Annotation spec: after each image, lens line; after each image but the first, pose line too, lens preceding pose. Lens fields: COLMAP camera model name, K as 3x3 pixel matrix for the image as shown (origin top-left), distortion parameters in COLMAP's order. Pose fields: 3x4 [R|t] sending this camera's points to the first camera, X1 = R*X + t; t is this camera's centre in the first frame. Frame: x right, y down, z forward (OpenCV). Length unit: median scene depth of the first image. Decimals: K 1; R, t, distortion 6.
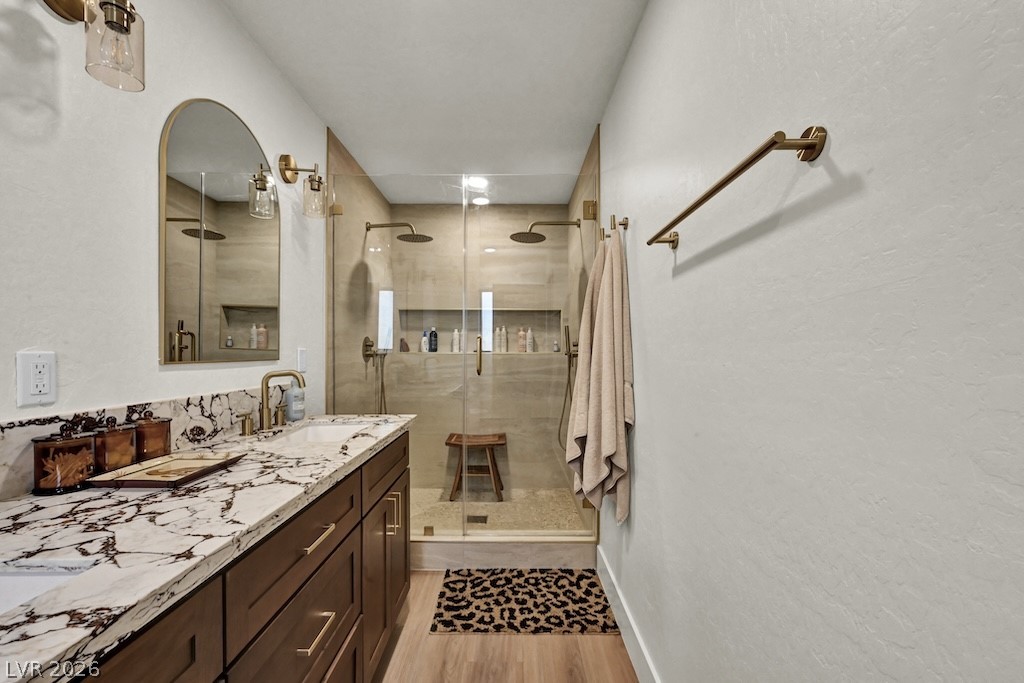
lens RADIAL K [[412.5, 0, 504.9], [0, 412.5, 357.7], [0, 0, 1]] dist [-0.001542, 0.000412]
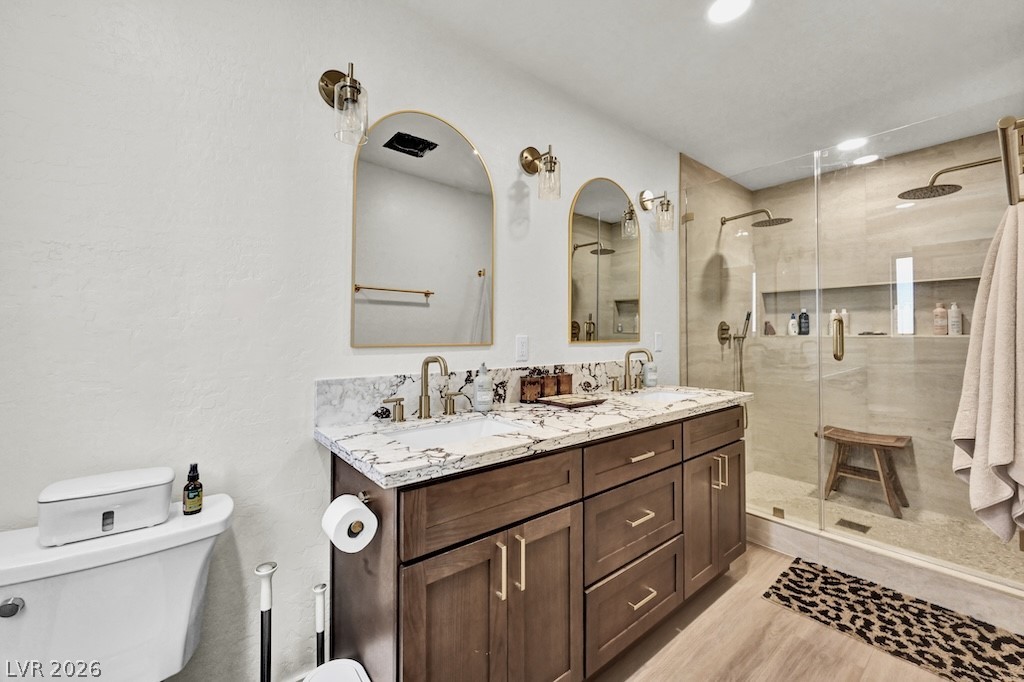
lens RADIAL K [[412.5, 0, 514.4], [0, 412.5, 335.6], [0, 0, 1]] dist [-0.001542, 0.000412]
pose [[0.642865, -0.001765, -0.765978, 0.180035], [-0.007731, 0.999931, -0.008793, 0.001301], [0.765941, 0.011574, 0.642807, -0.152699]]
